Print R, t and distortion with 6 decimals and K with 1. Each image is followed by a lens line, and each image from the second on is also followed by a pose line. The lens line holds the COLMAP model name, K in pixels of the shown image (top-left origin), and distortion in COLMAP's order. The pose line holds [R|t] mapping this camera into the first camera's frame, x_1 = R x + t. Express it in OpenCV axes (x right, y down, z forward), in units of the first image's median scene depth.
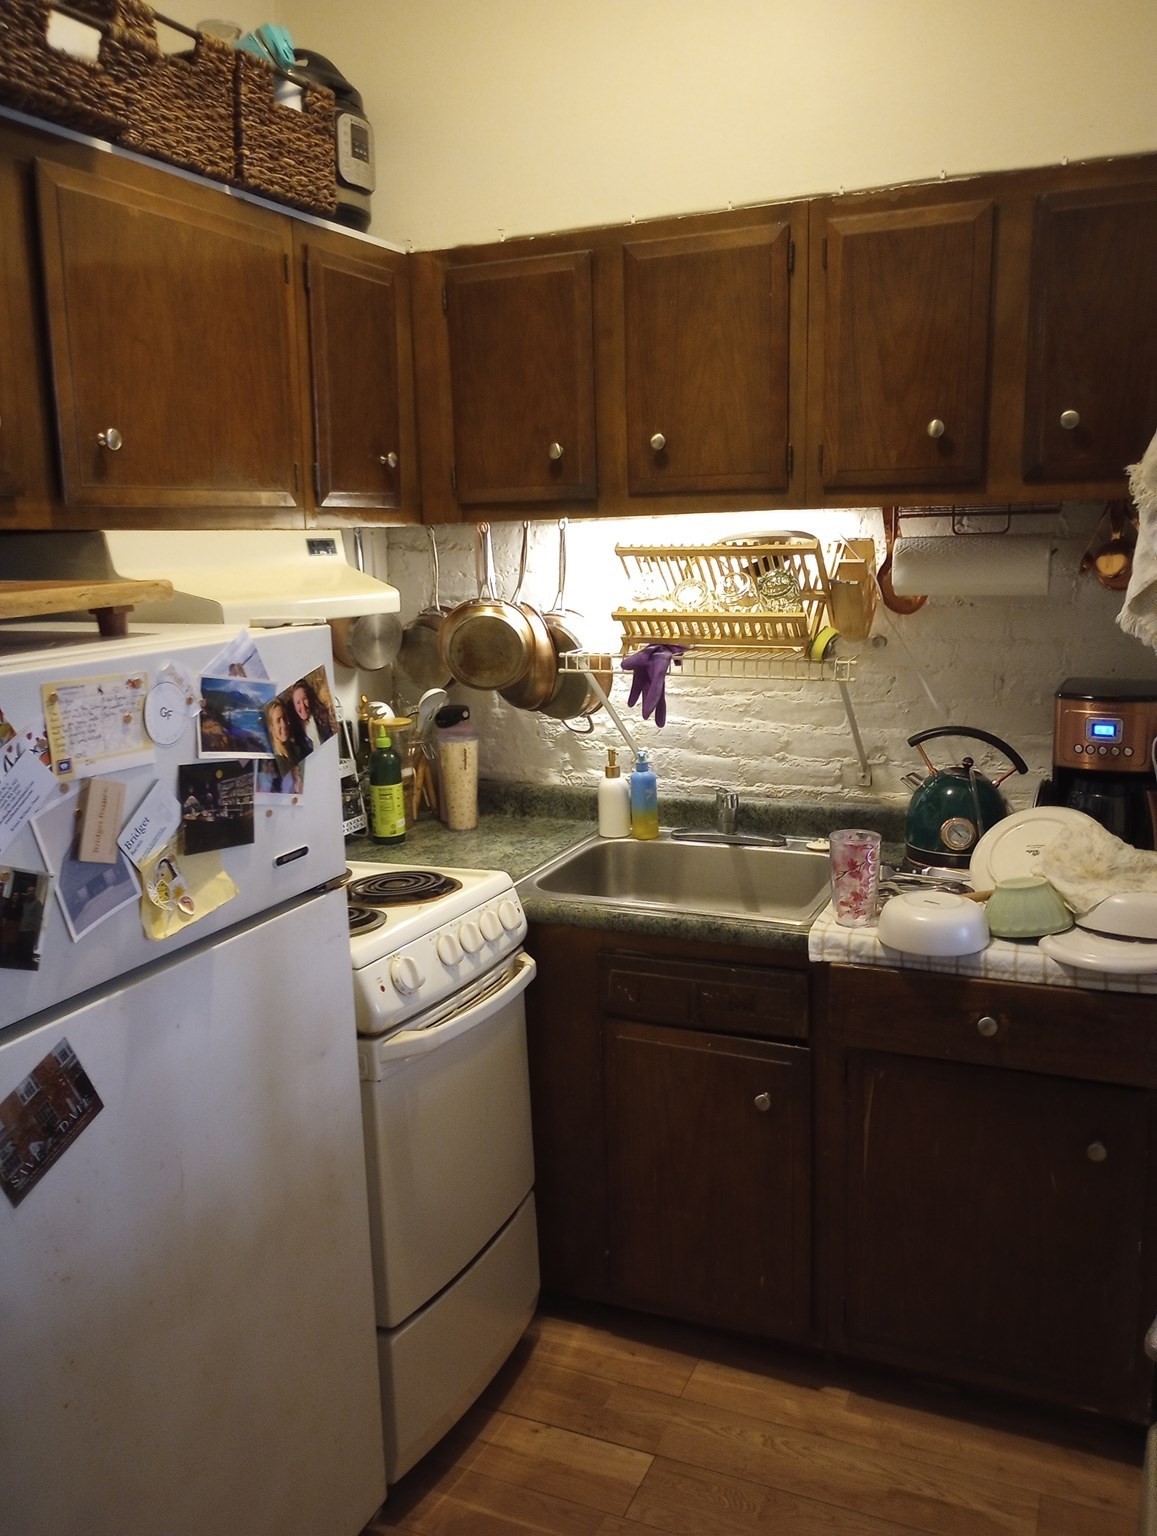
lens RADIAL K [[1268.5, 0, 578.5], [0, 1268.5, 768.0], [0, 0, 1]] dist [0.069136, -0.090037]
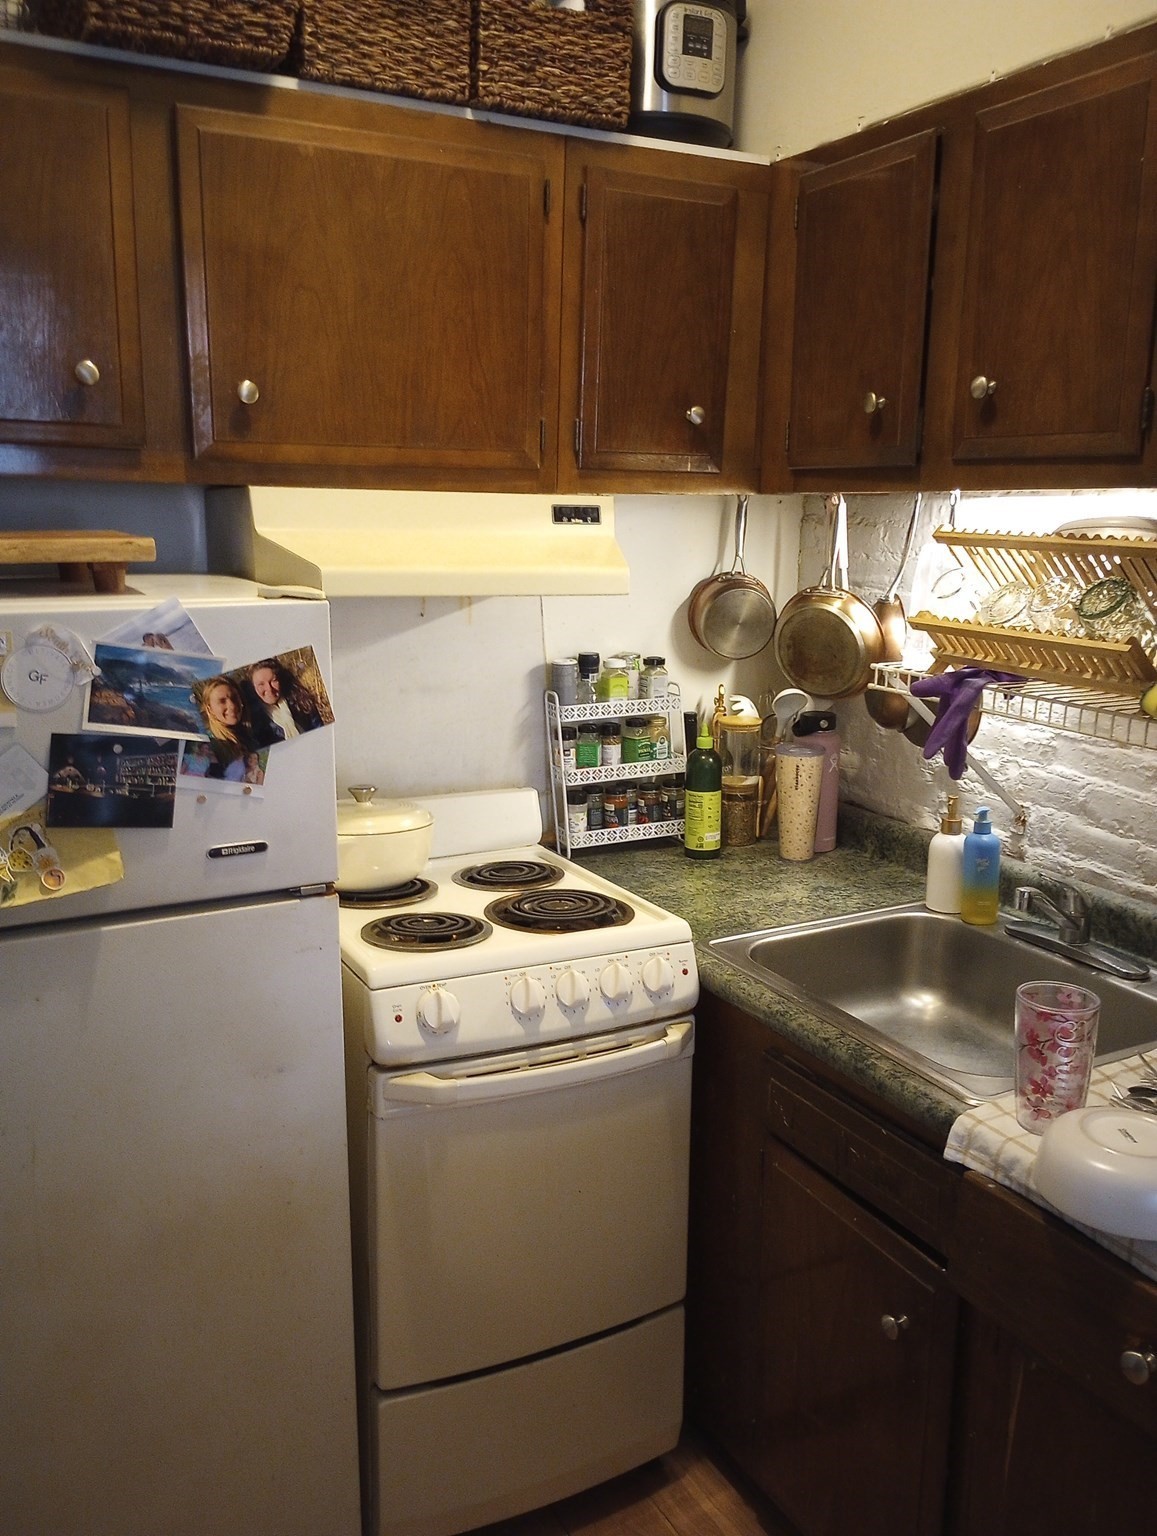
lens RADIAL K [[1268.5, 0, 578.5], [0, 1268.5, 768.0], [0, 0, 1]] dist [0.069136, -0.090037]
pose [[0.784686, 0.164886, -0.597563, 0.407060], [-0.148036, 0.985929, 0.077655, -0.077666], [0.601958, 0.027526, 0.798053, 0.339305]]
